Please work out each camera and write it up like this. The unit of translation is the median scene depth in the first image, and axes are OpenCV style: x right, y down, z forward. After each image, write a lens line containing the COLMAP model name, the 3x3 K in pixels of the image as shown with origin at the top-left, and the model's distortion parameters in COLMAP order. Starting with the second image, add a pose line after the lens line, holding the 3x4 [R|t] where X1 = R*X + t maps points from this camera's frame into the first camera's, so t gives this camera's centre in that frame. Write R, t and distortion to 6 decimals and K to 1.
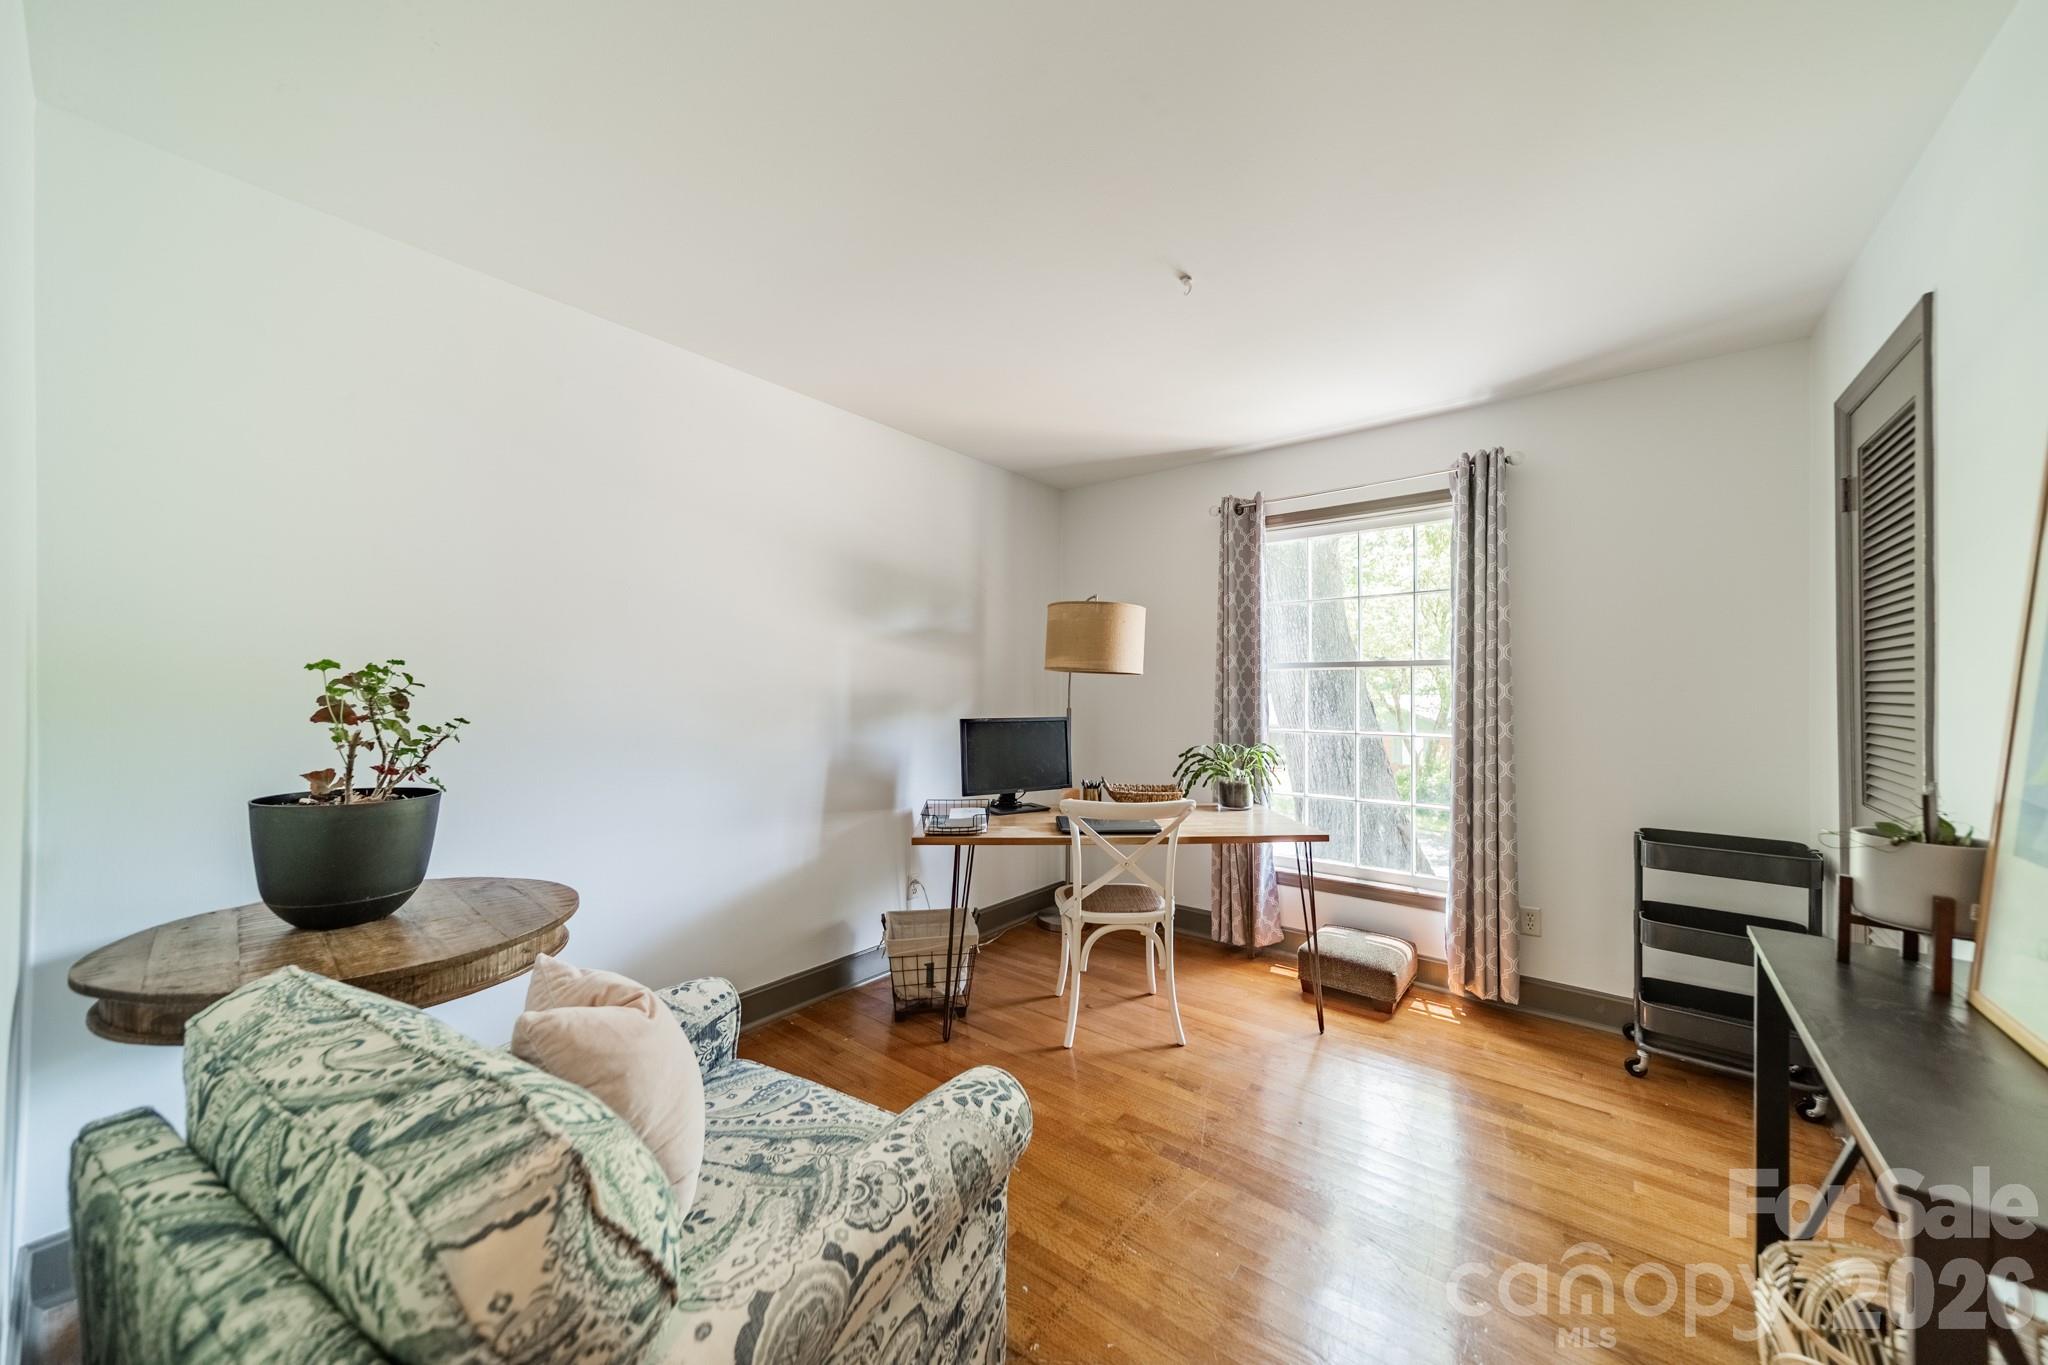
lens RADIAL K [[722.0, 0, 1032.9], [0, 722.0, 671.0], [0, 0, 1]] dist [0.000992, 0.000063]
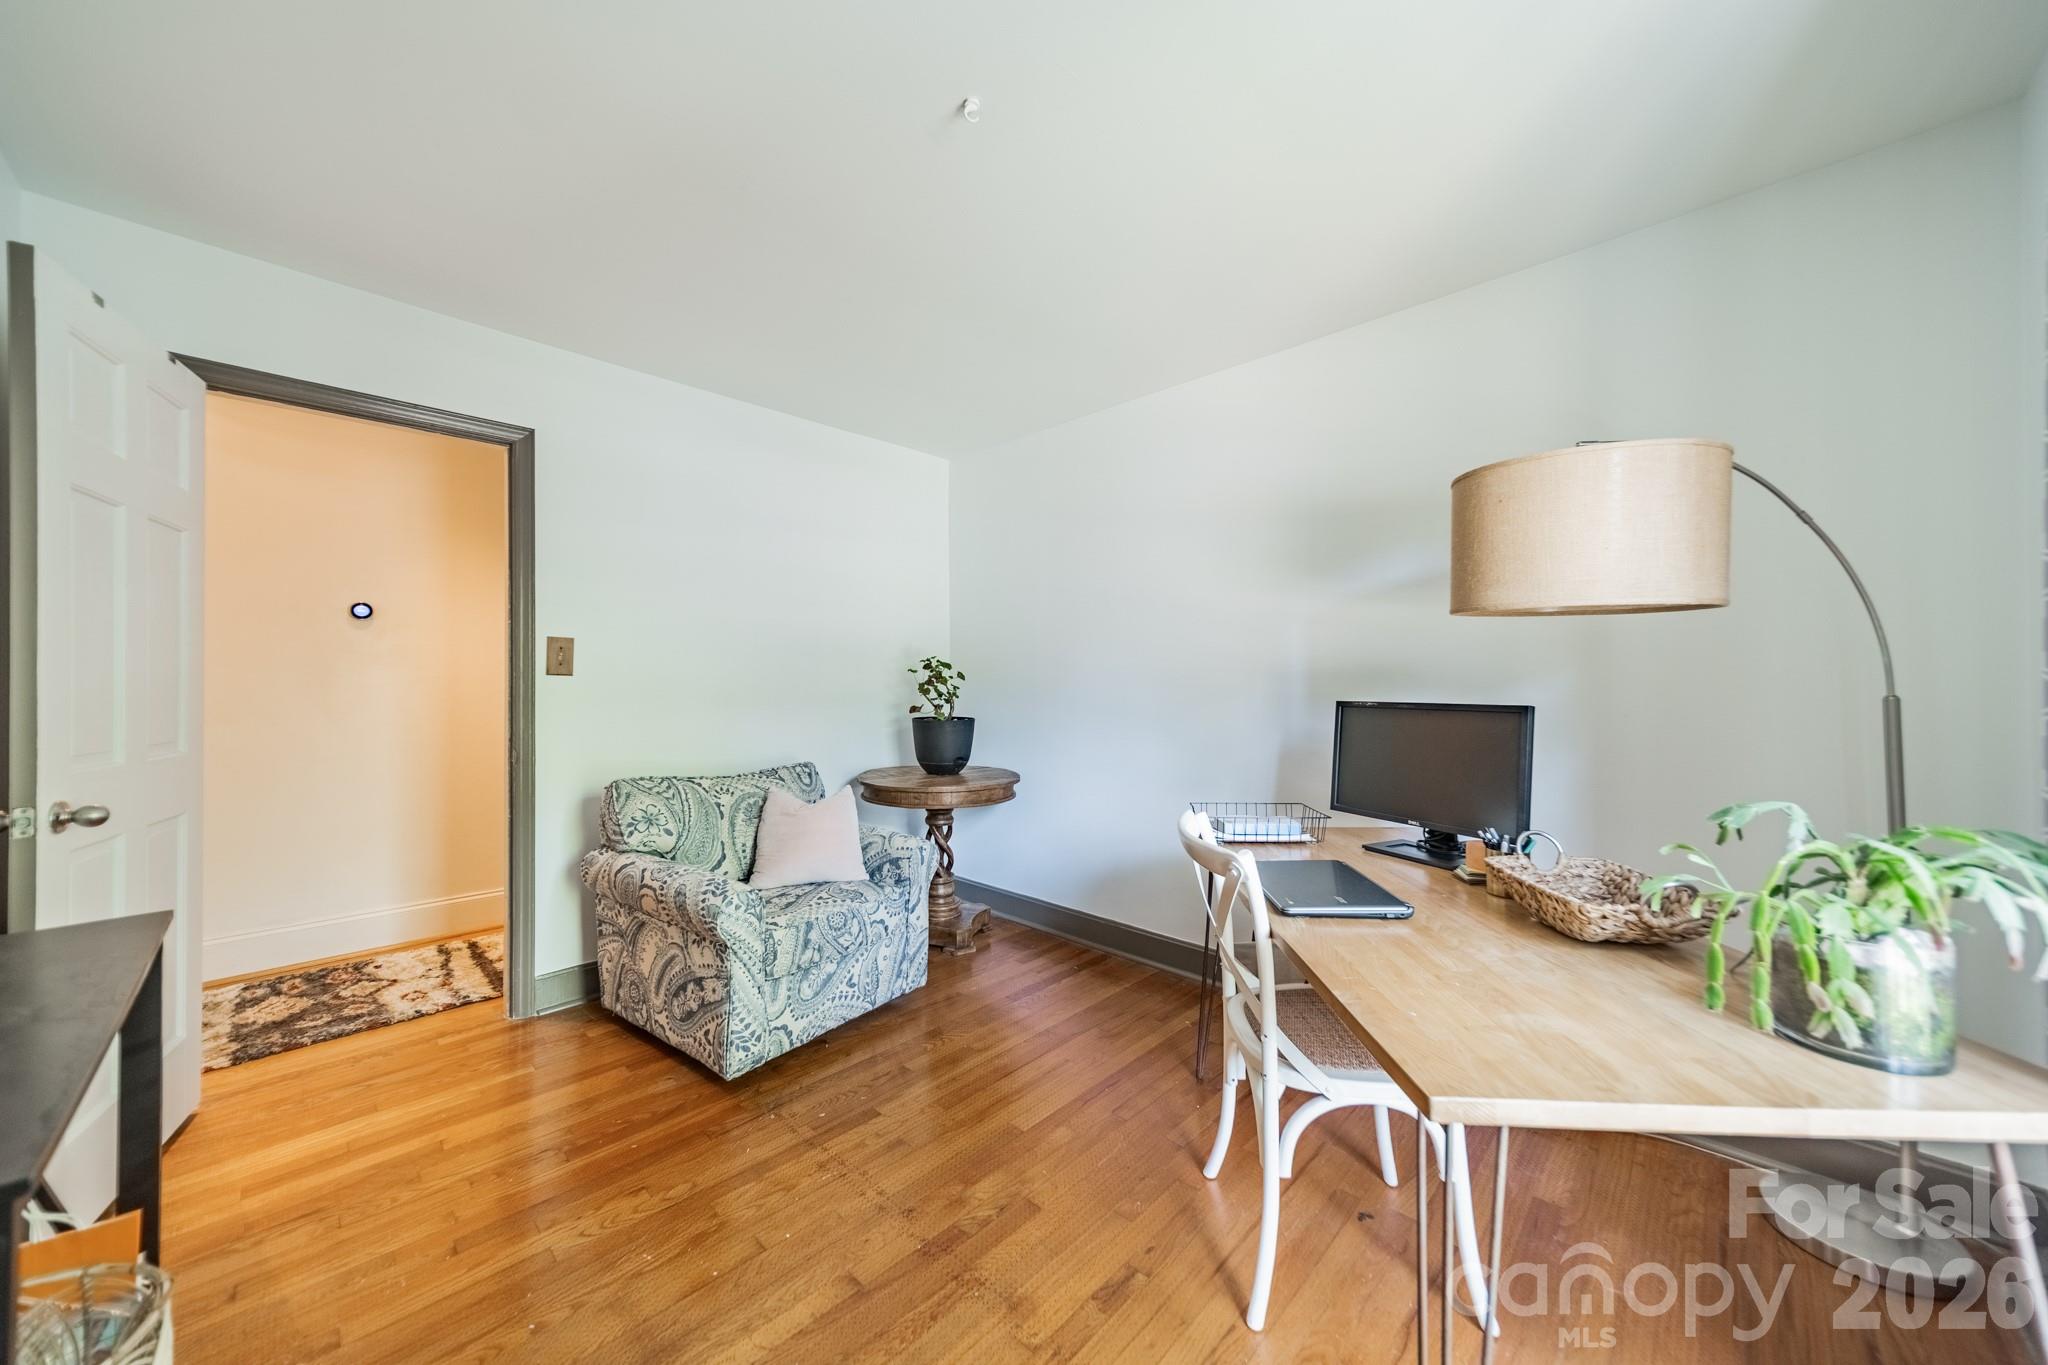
lens RADIAL K [[722.0, 0, 1032.9], [0, 722.0, 671.0], [0, 0, 1]] dist [0.000992, 0.000063]
pose [[-0.113082, -0.023484, -0.993308, 1.120517], [0.031337, 0.999139, -0.027190, 0.084958], [0.993091, -0.034202, -0.112249, 1.368989]]
